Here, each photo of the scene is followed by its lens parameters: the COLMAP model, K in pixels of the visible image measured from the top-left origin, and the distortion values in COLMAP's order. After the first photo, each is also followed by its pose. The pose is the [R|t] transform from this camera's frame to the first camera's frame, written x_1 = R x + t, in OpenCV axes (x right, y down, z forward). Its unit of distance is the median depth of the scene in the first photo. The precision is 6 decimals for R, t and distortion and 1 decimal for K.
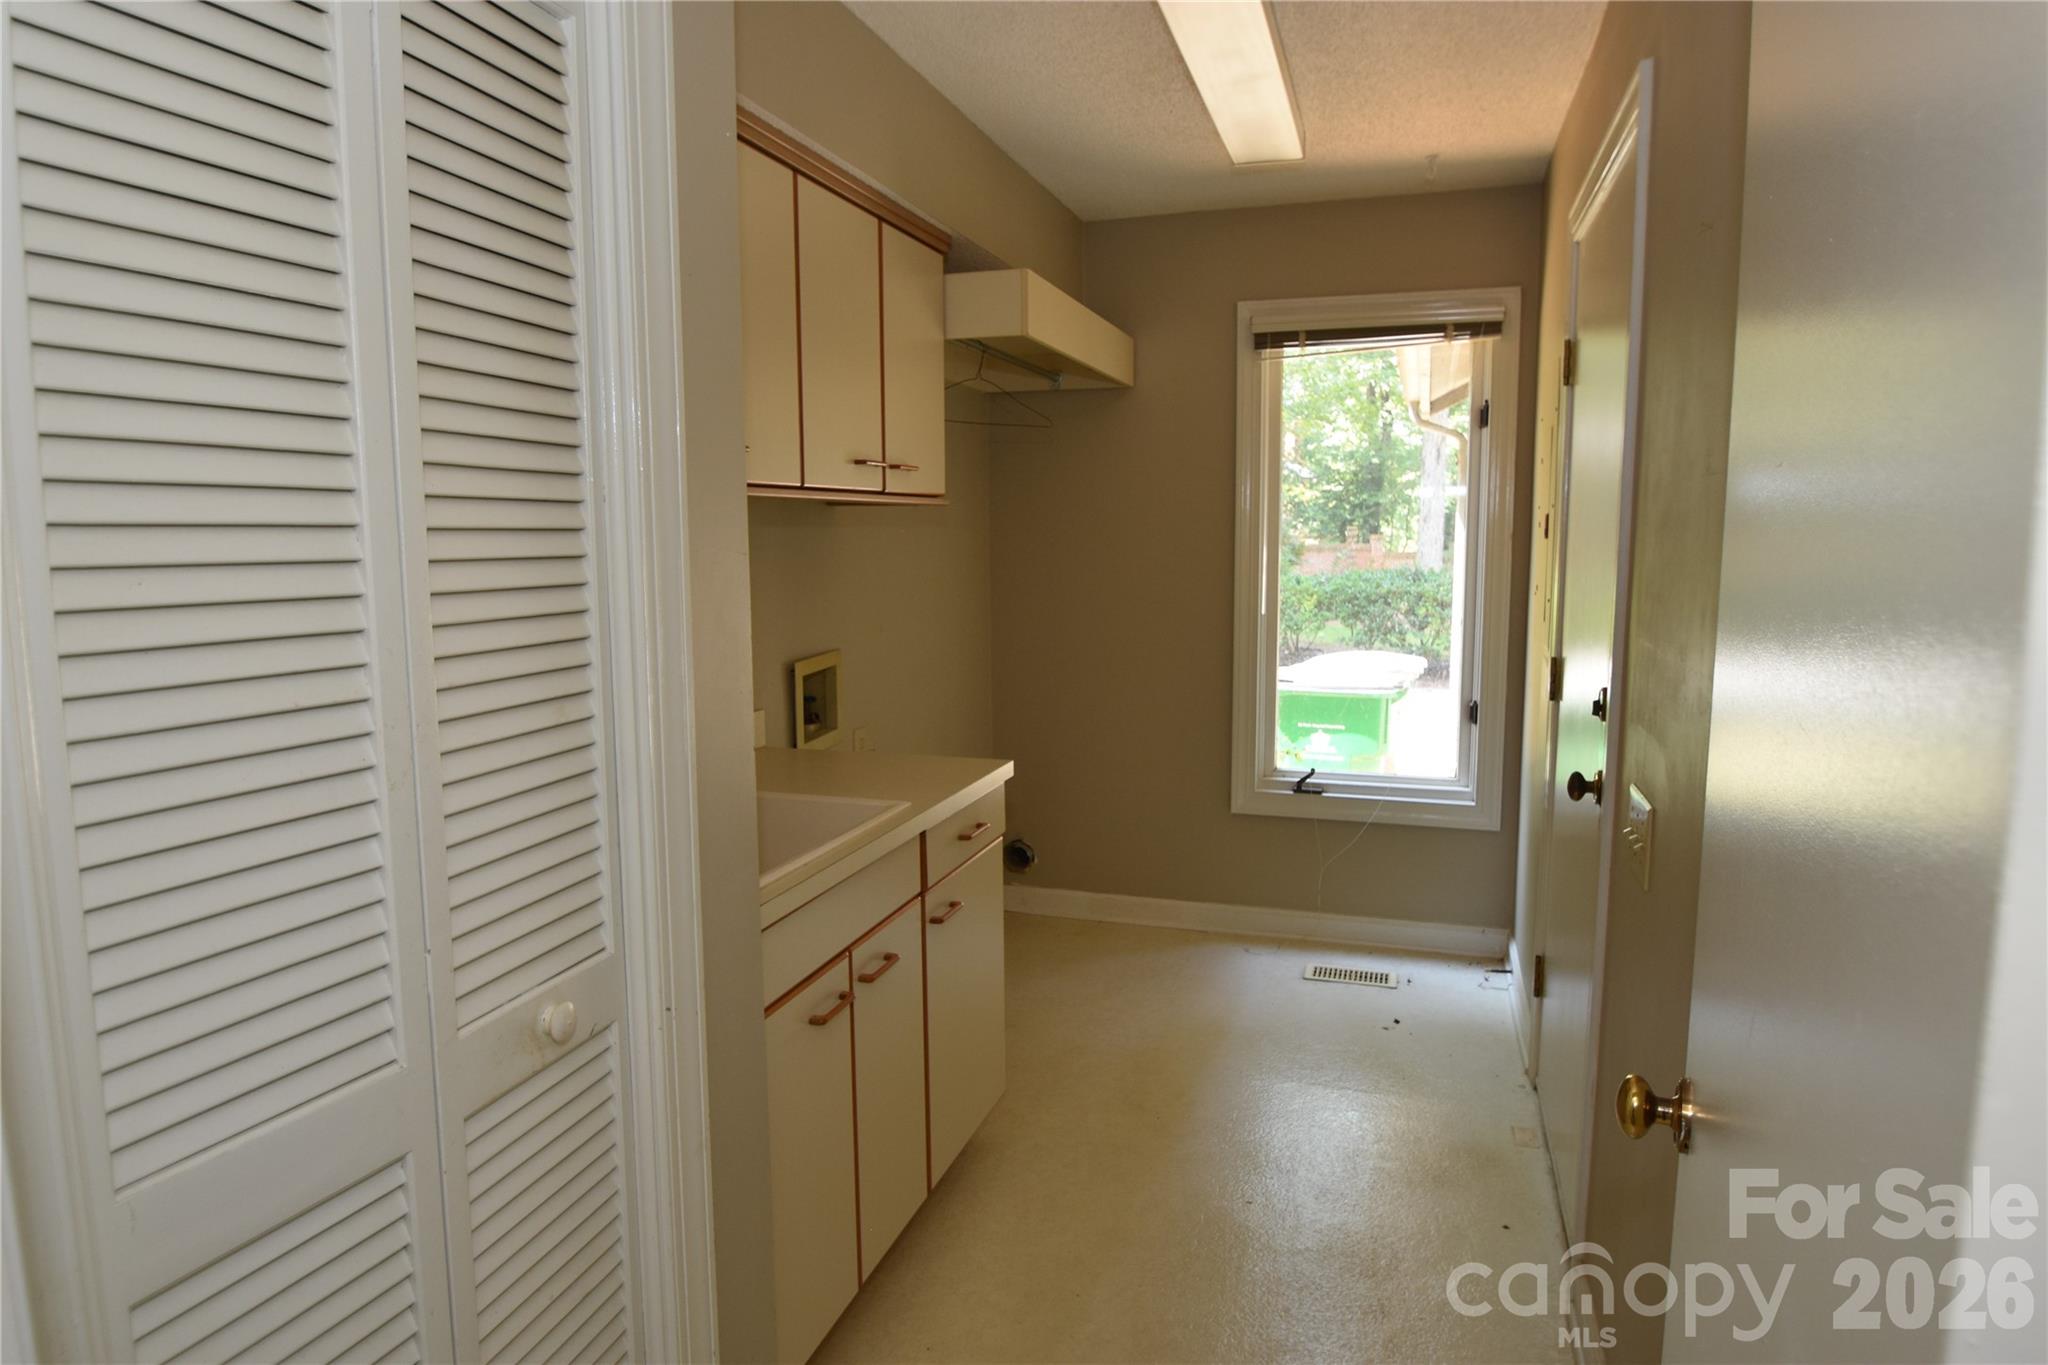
lens RADIAL K [[1209.9, 0, 1018.6], [0, 1209.9, 682.0], [0, 0, 1]] dist [-0.032784, 0.004566]
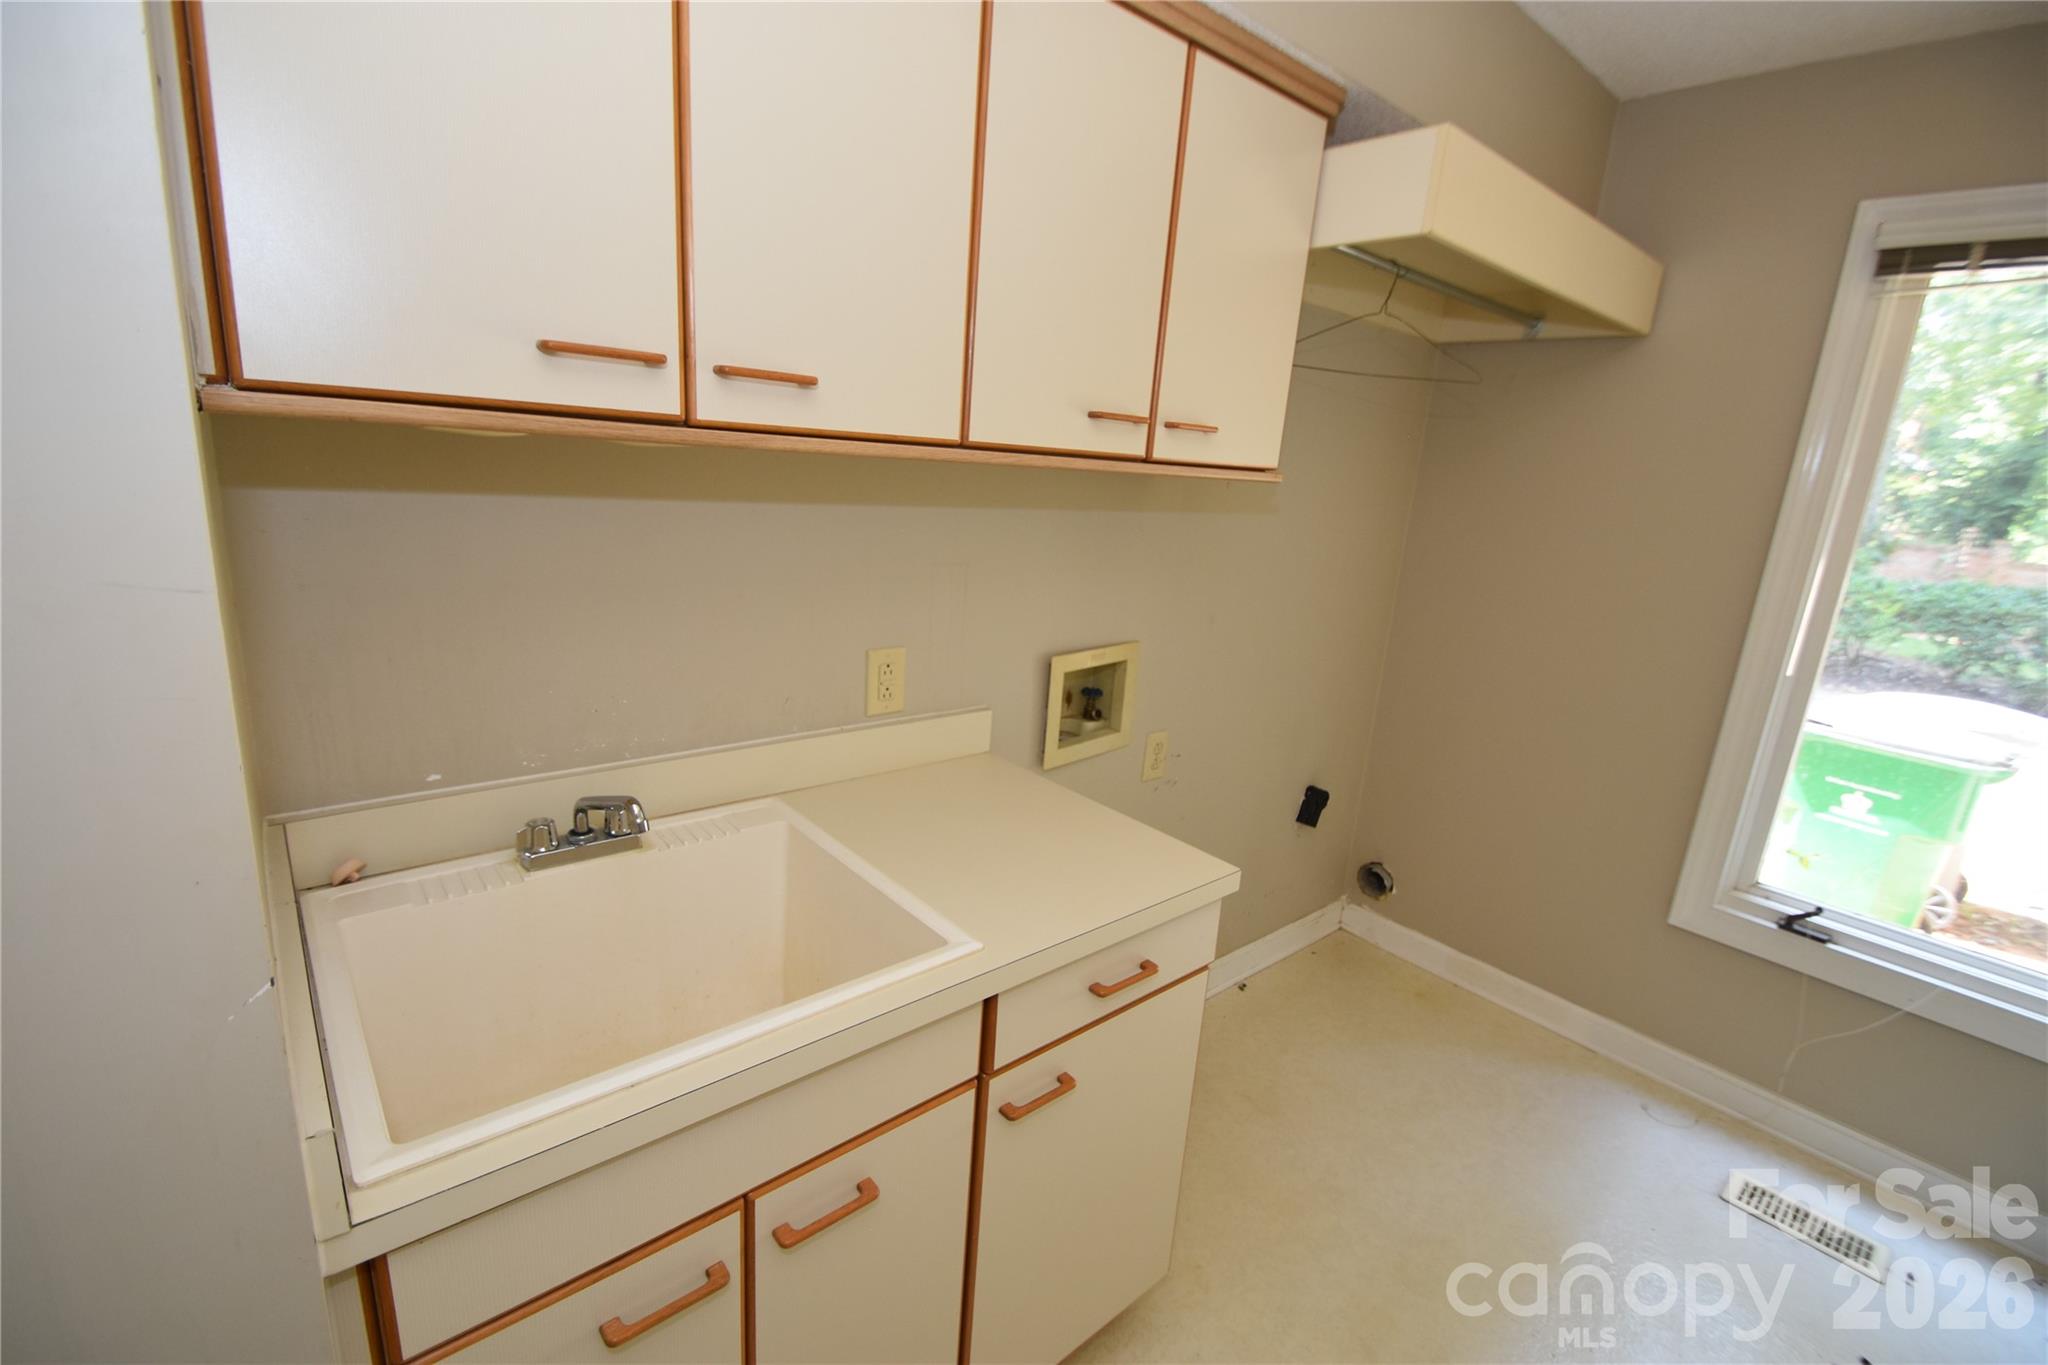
lens RADIAL K [[907.6, 0, 1011.7], [0, 907.6, 686.5], [0, 0, 1]] dist [0.003286, -0.009302]
pose [[0.853100, 0.194594, -0.484100, 0.071797], [-0.141442, 0.979356, 0.144417, -0.059378], [0.502209, -0.054730, 0.863013, 0.314423]]
